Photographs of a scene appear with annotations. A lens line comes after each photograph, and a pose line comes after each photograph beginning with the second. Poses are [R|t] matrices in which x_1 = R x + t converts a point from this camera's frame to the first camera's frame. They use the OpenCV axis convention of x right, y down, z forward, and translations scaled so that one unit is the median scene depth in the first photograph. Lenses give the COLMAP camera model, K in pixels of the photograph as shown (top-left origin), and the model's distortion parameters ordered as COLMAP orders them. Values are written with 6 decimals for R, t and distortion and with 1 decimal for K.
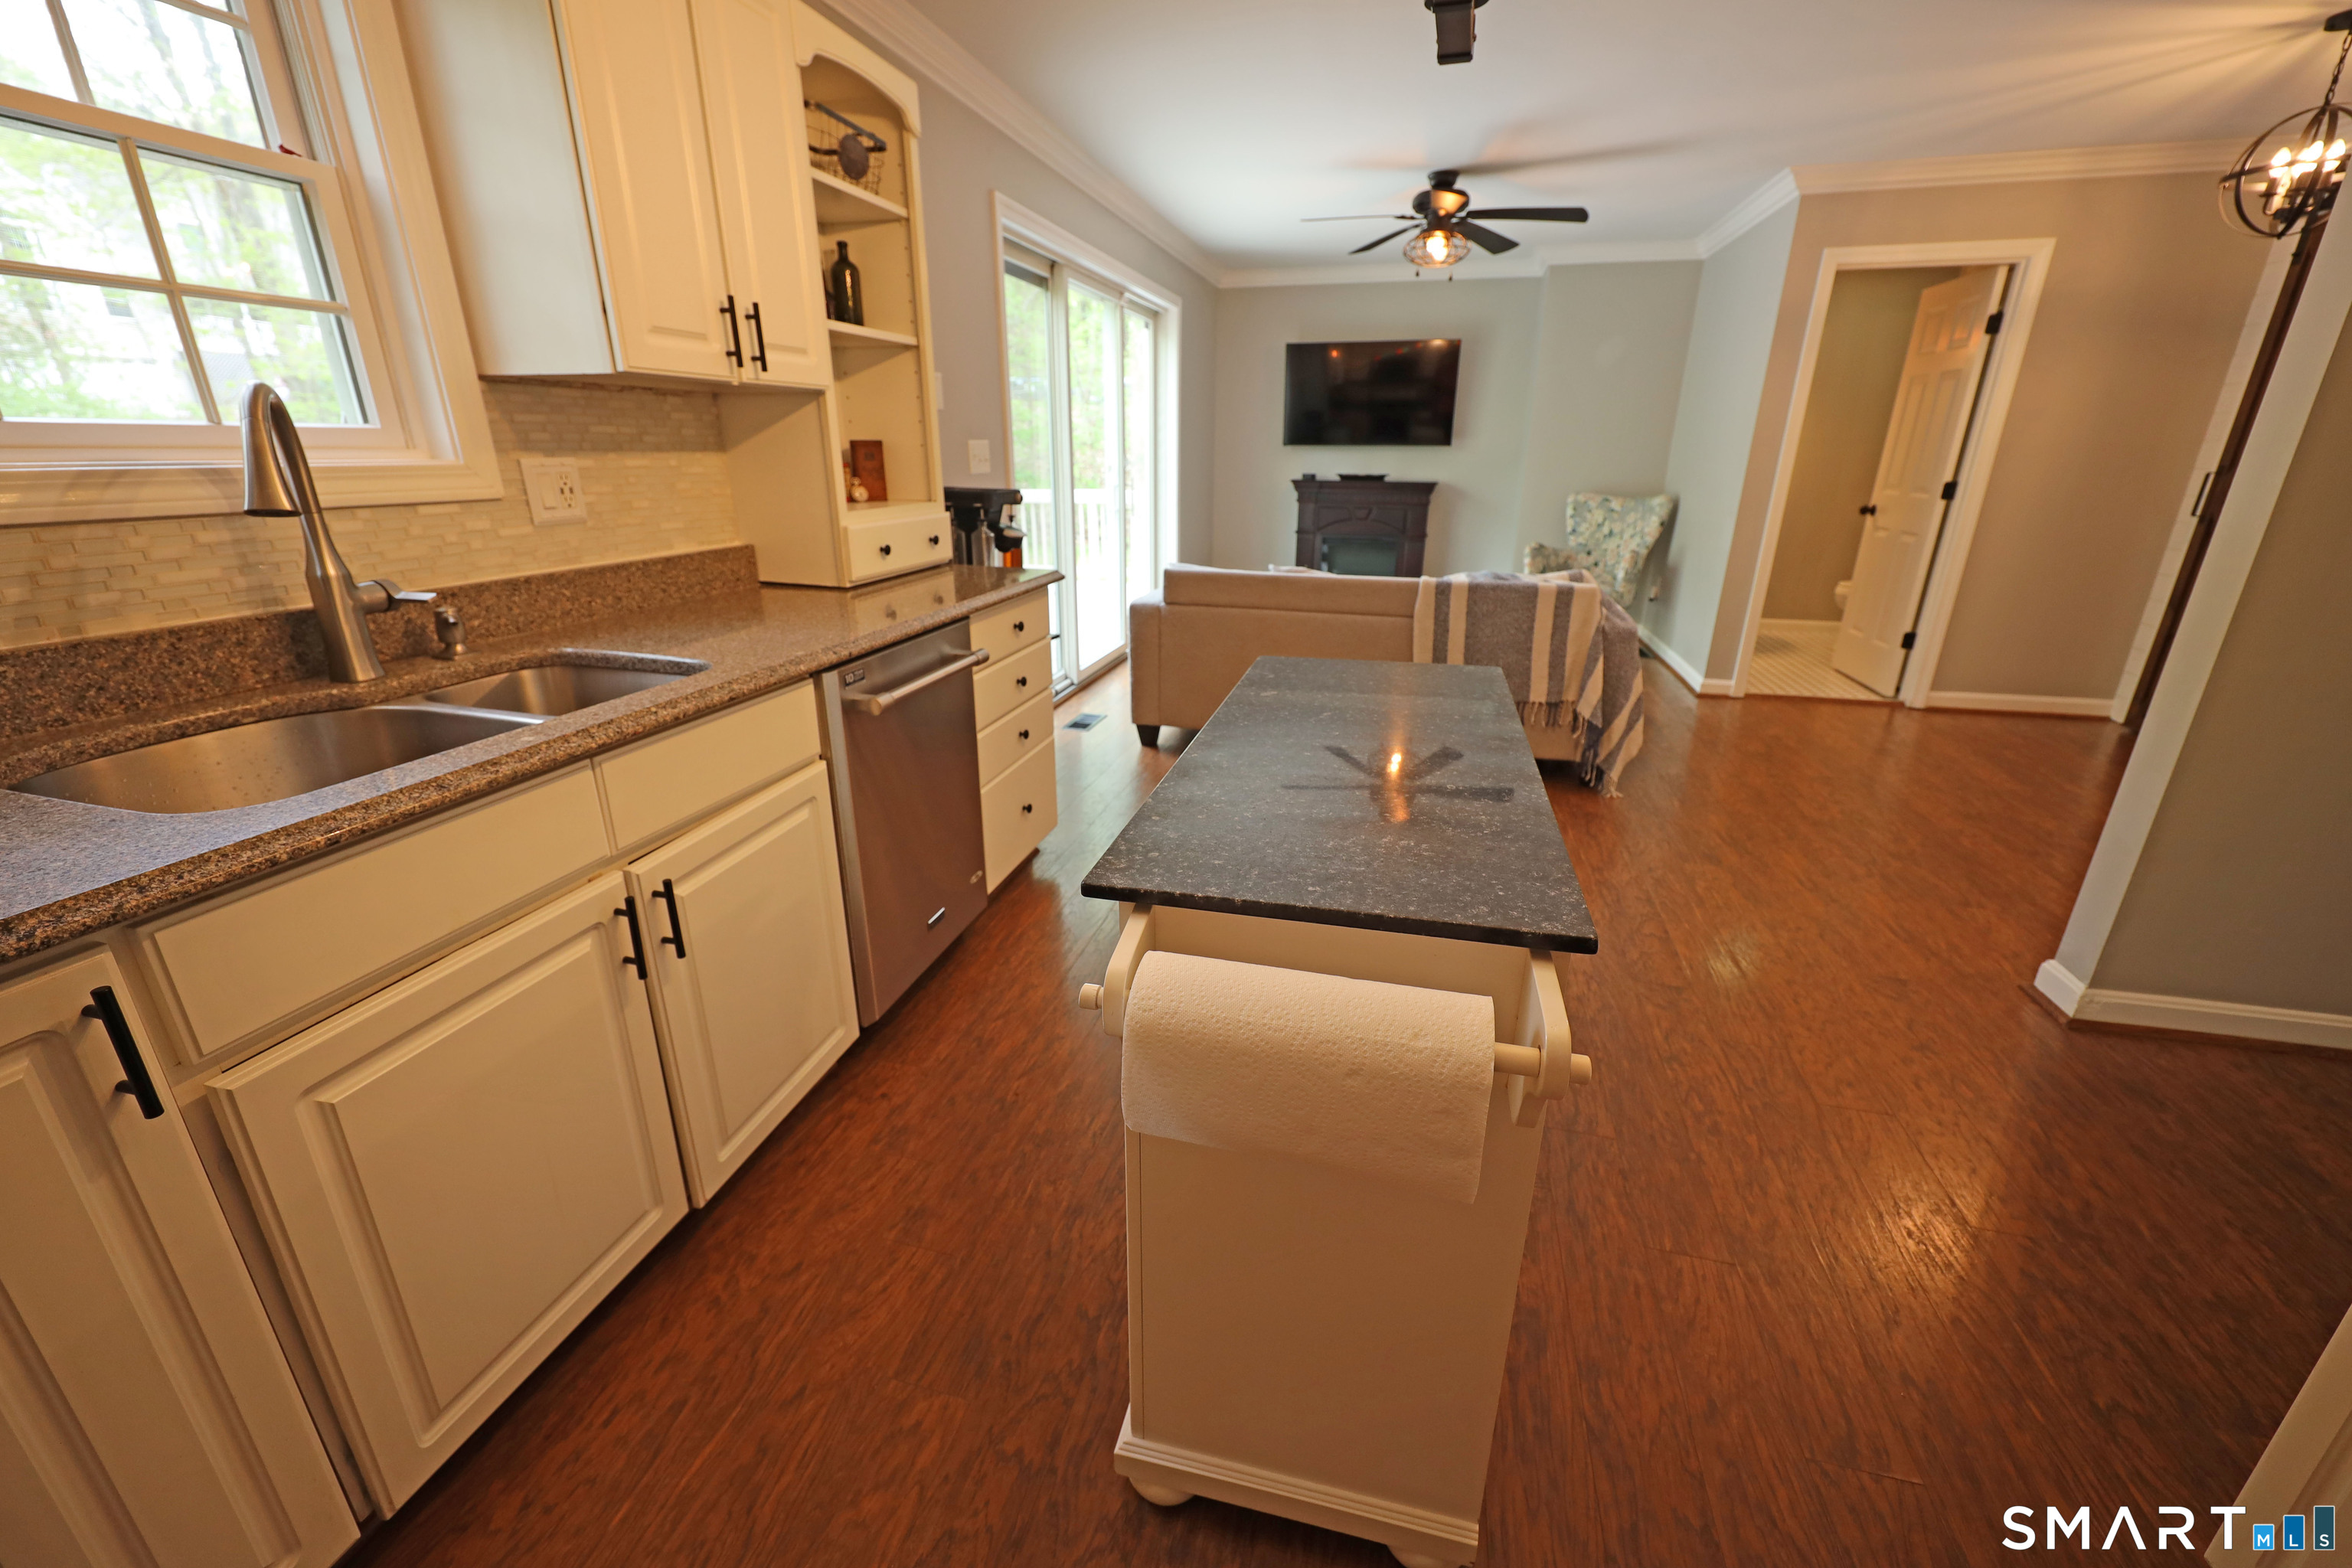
lens RADIAL K [[937.6, 0, 1176.8], [0, 937.6, 779.3], [0, 0, 1]] dist [0.000767, 0.000192]
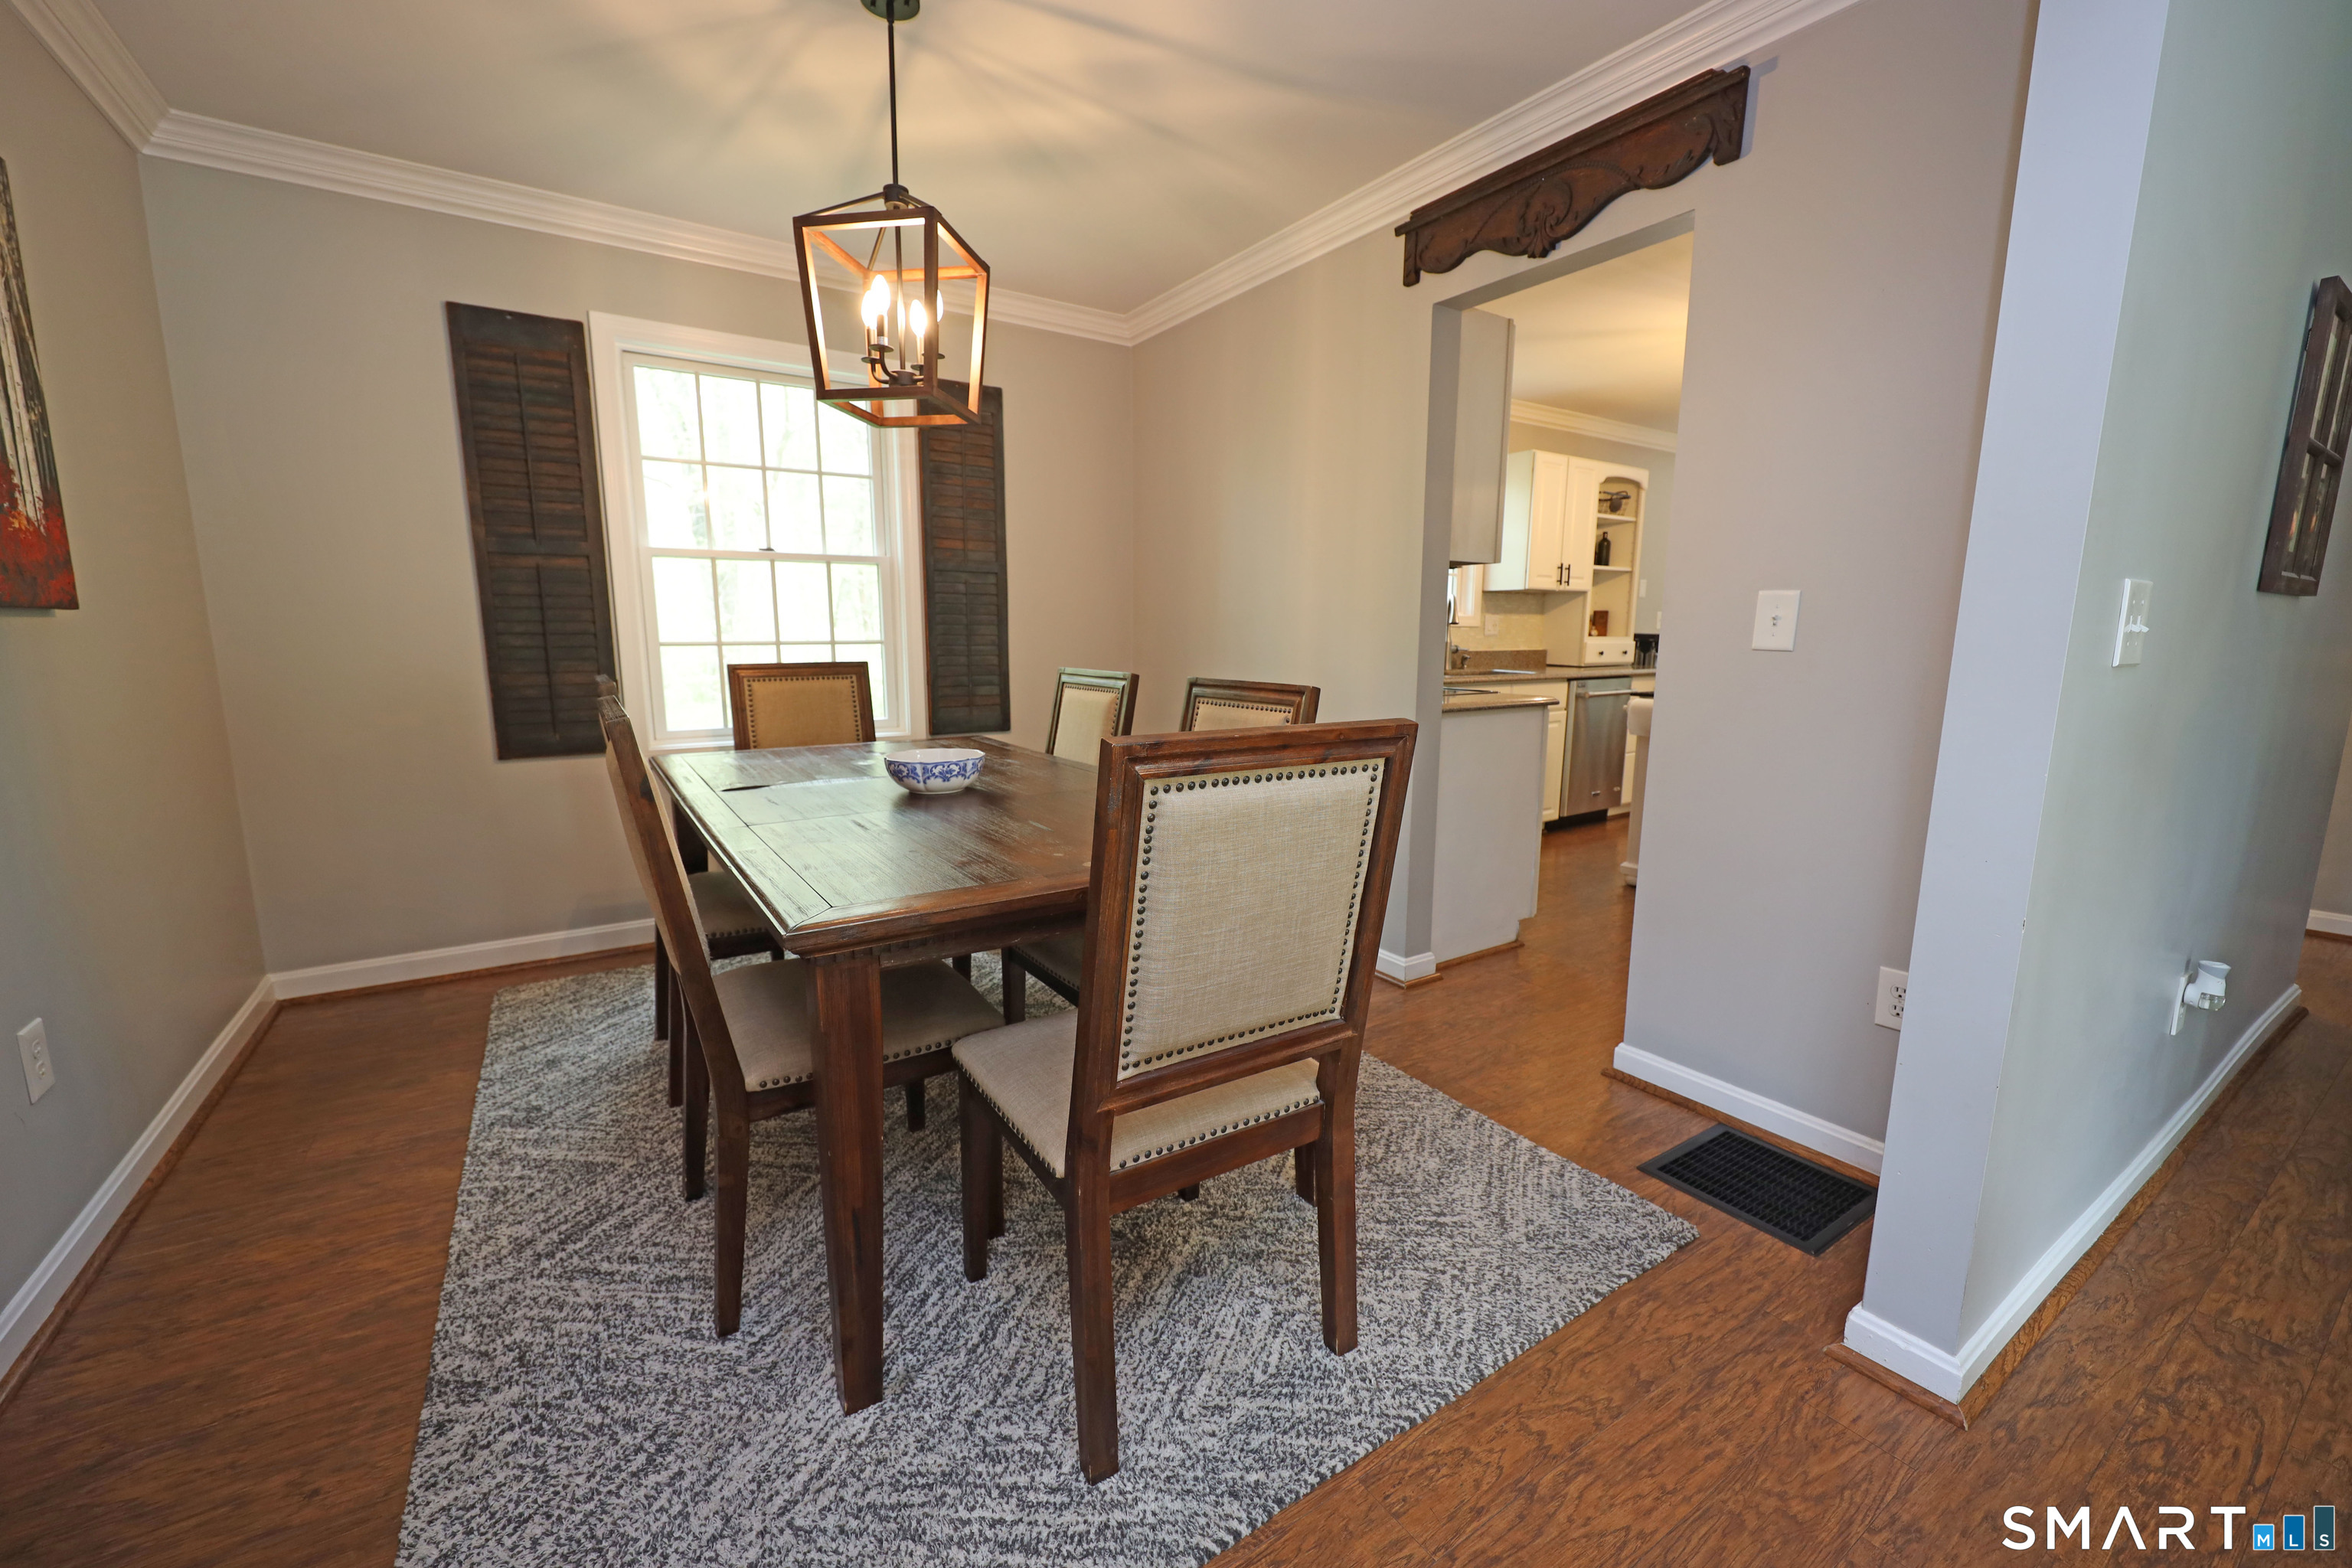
lens RADIAL K [[937.6, 0, 1184.1], [0, 937.6, 787.8], [0, 0, 1]] dist [0.000767, 0.000192]
pose [[0.750111, 0.102733, -0.653284, 0.351037], [-0.222156, 0.969597, -0.102607, 0.409081], [0.622881, 0.222097, 0.750128, -0.993149]]
